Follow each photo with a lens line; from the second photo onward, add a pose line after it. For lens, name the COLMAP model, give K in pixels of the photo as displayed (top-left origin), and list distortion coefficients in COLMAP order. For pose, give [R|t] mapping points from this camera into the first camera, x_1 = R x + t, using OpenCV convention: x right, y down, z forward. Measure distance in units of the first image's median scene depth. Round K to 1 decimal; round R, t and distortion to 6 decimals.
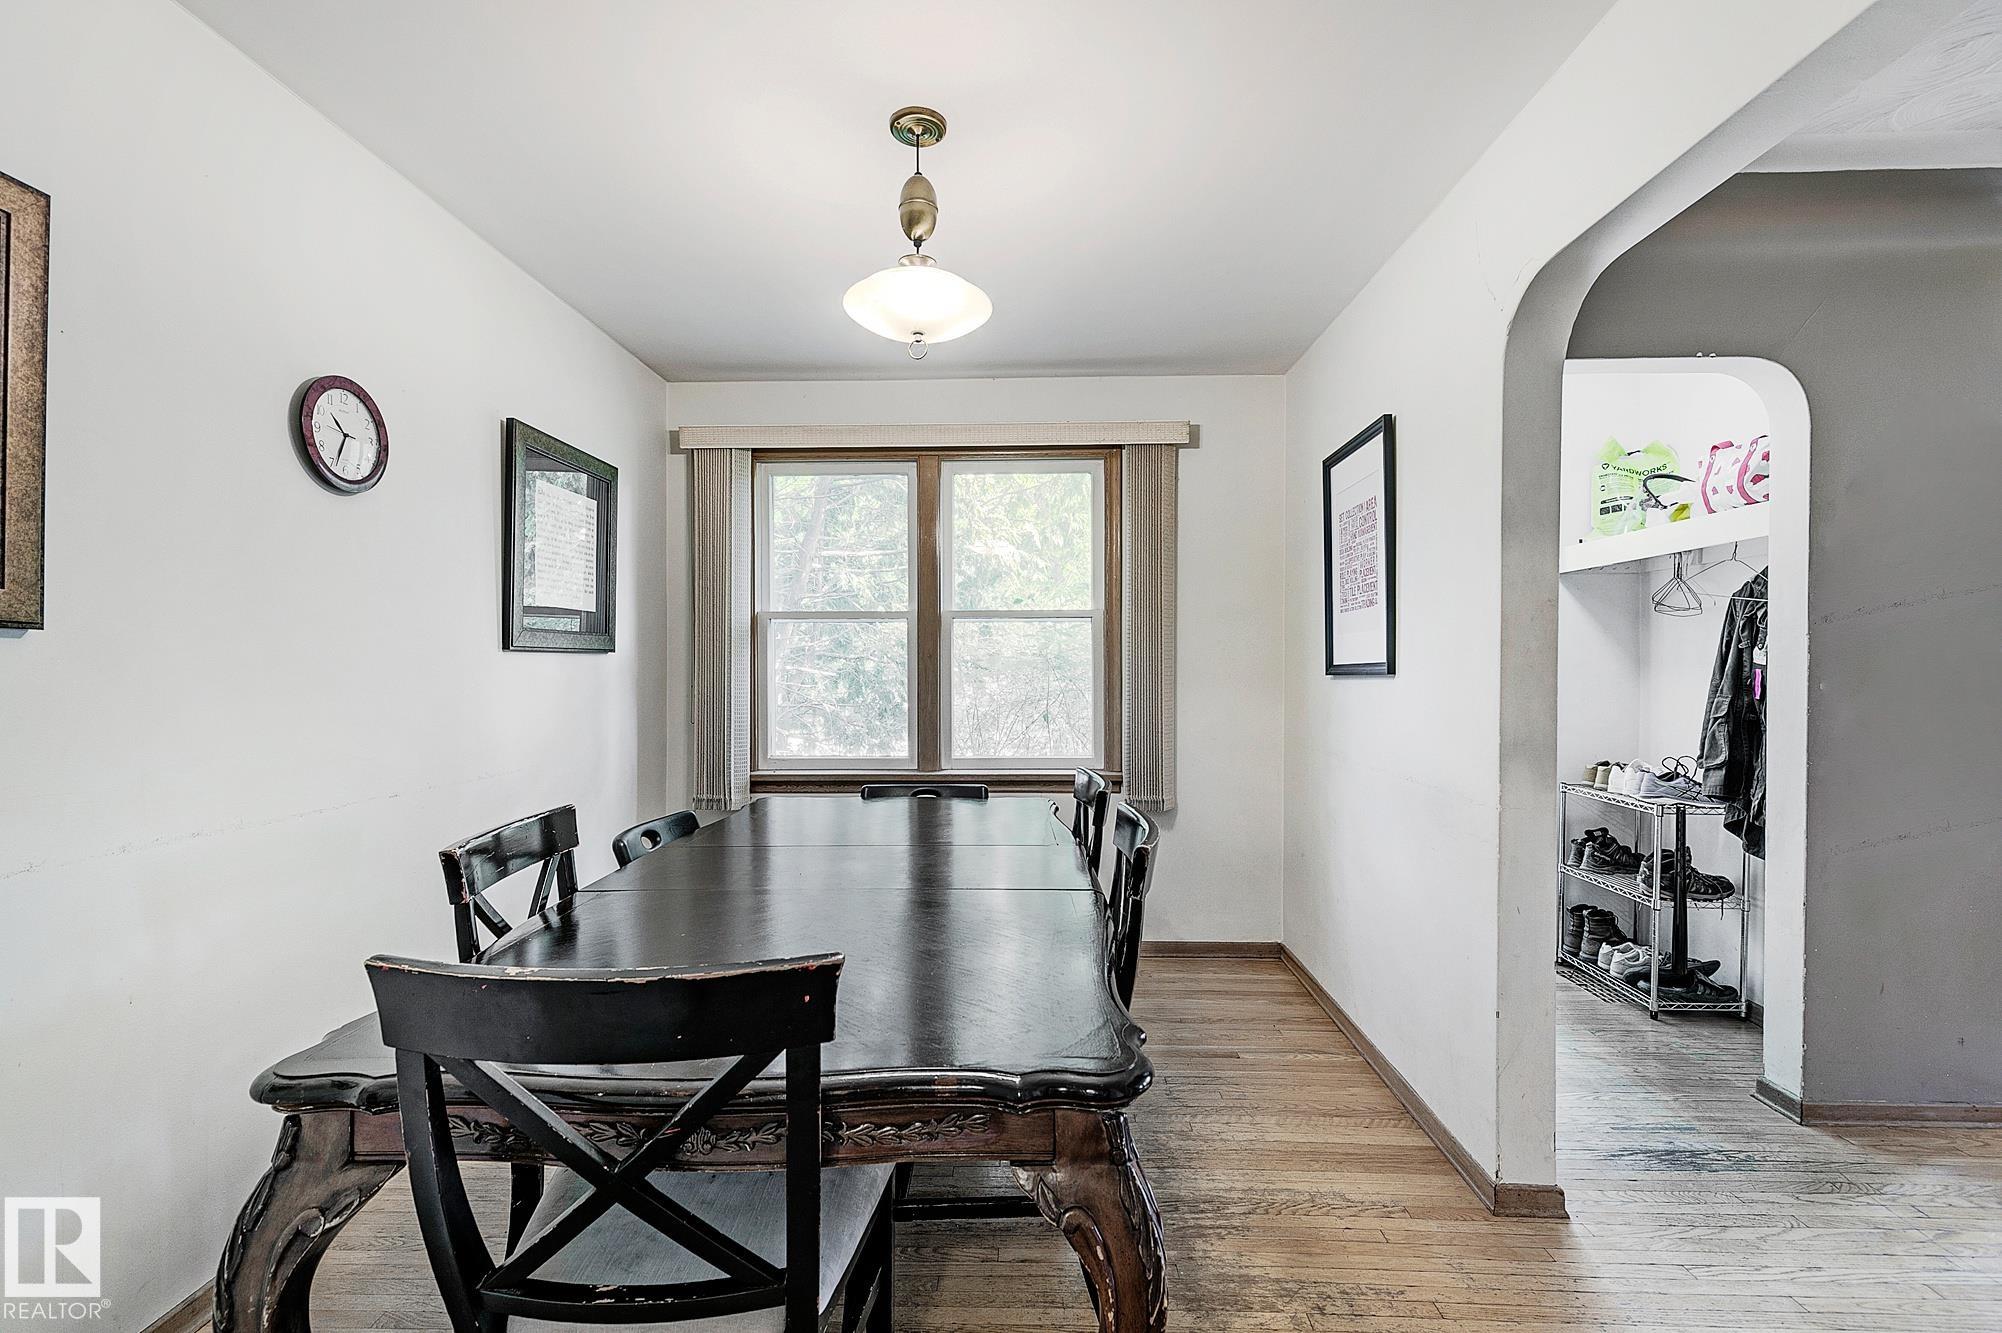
lens RADIAL K [[903.6, 0, 1005.4], [0, 903.6, 677.0], [0, 0, 1]] dist [0.010142, -0.000717]
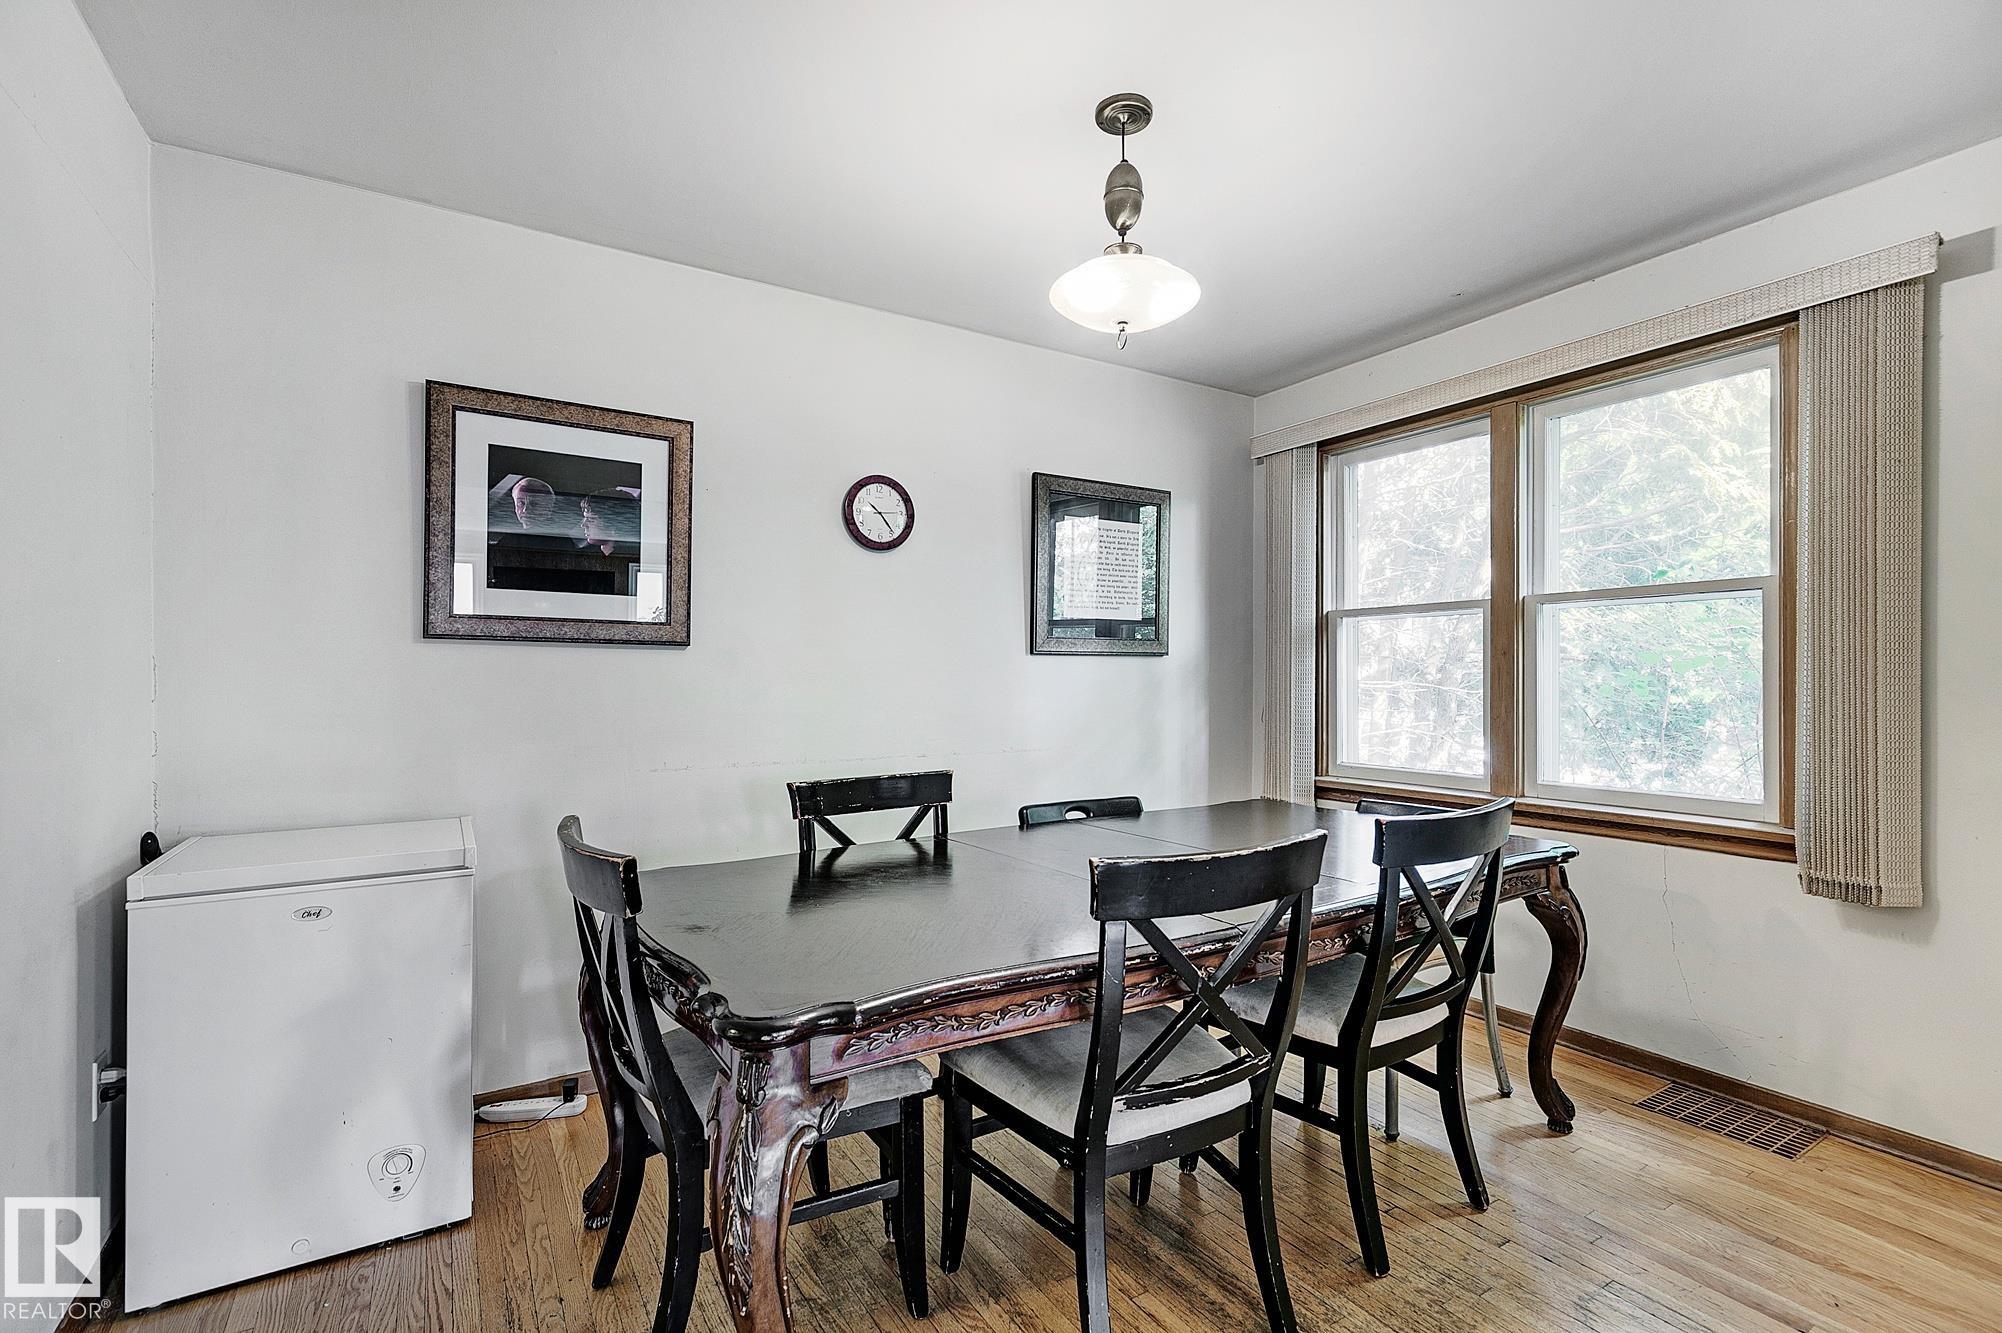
lens RADIAL K [[903.6, 0, 1005.4], [0, 903.6, 677.0], [0, 0, 1]] dist [0.010142, -0.000717]
pose [[0.553964, -0.000769, -0.832540, 0.365440], [-0.010123, 0.999919, -0.007658, 0.009186], [0.832479, 0.012670, 0.553912, 0.195598]]
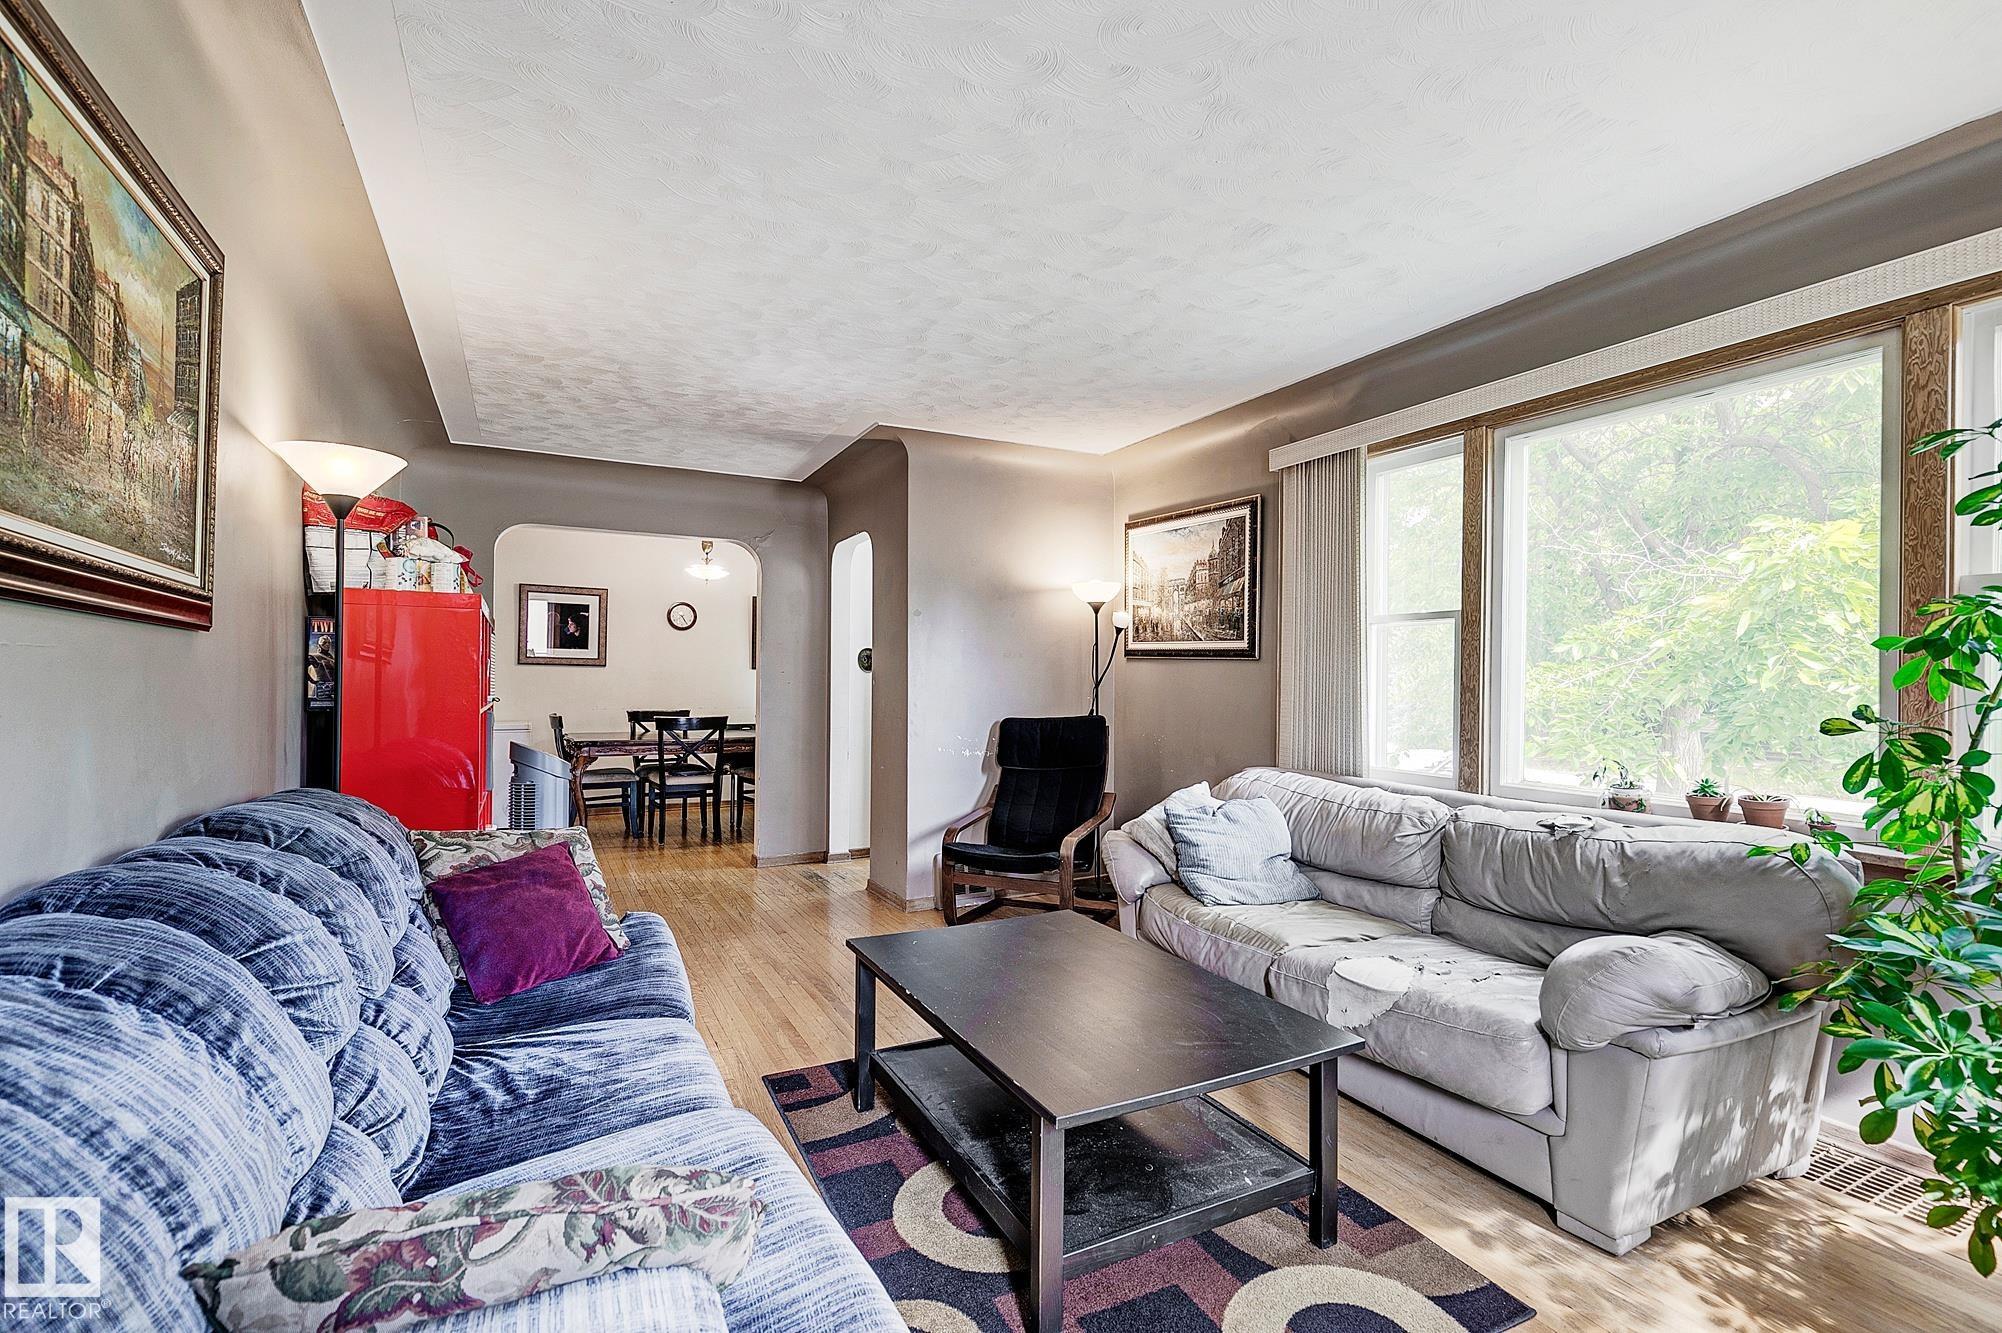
lens RADIAL K [[903.6, 0, 1005.4], [0, 903.6, 677.0], [0, 0, 1]] dist [0.010142, -0.000717]
pose [[0.491055, 0.000809, -0.871128, 1.943769], [-0.016632, 0.999826, -0.008448, 0.007726], [0.870970, 0.018637, 0.490983, 0.162509]]
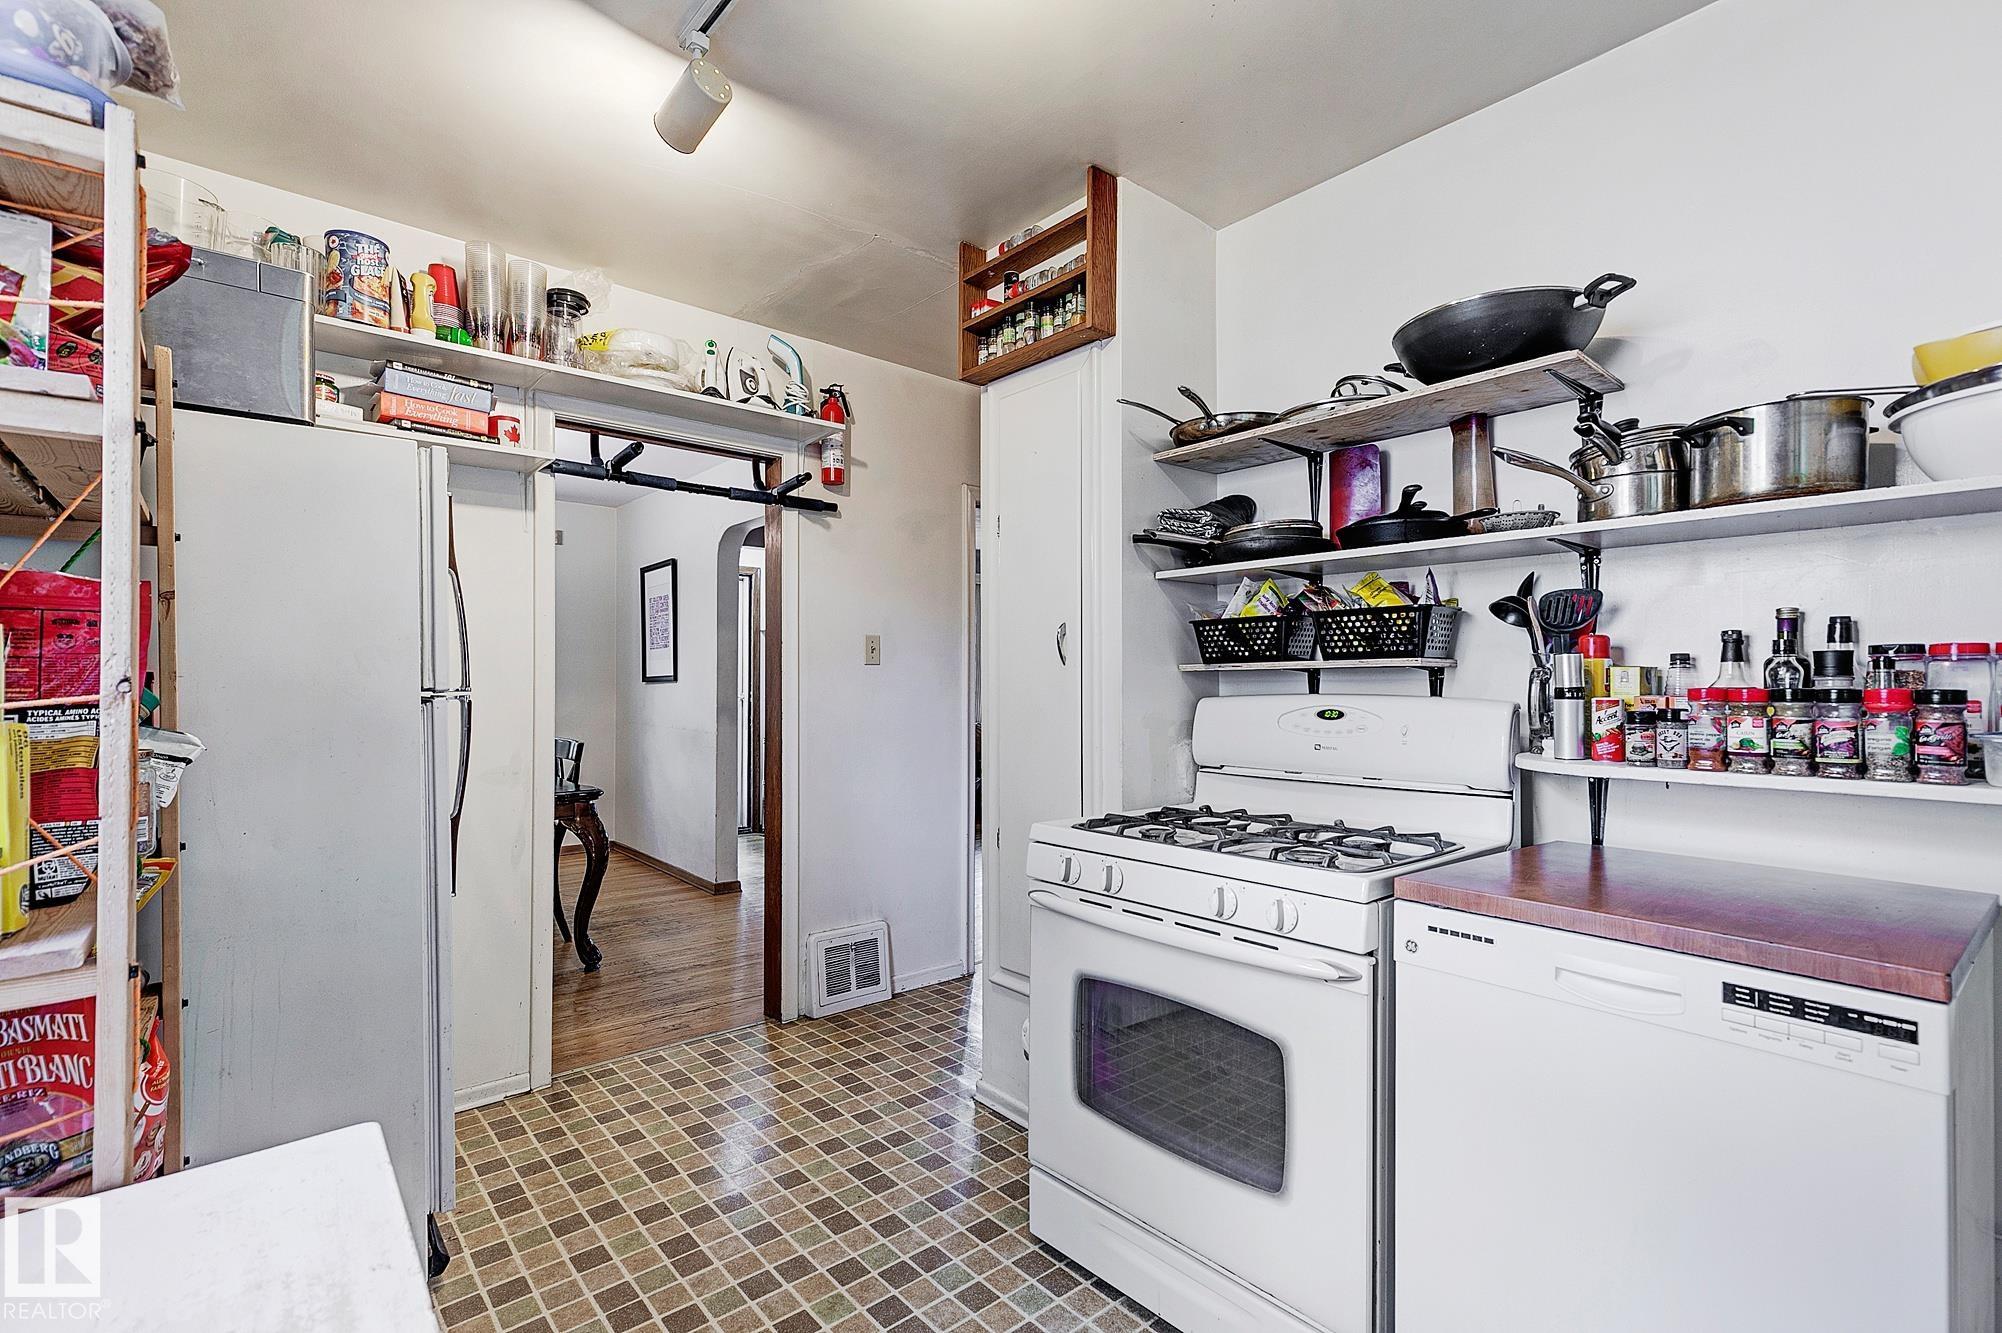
lens RADIAL K [[900.3, 0, 1007.7], [0, 900.3, 679.6], [0, 0, 1]] dist [-0.014349, -0.000352]
pose [[0.729181, 0.008016, 0.684274, -0.325180], [0.004718, 0.999849, -0.016741, 0.023664], [-0.684304, 0.015436, 0.729033, -0.778854]]
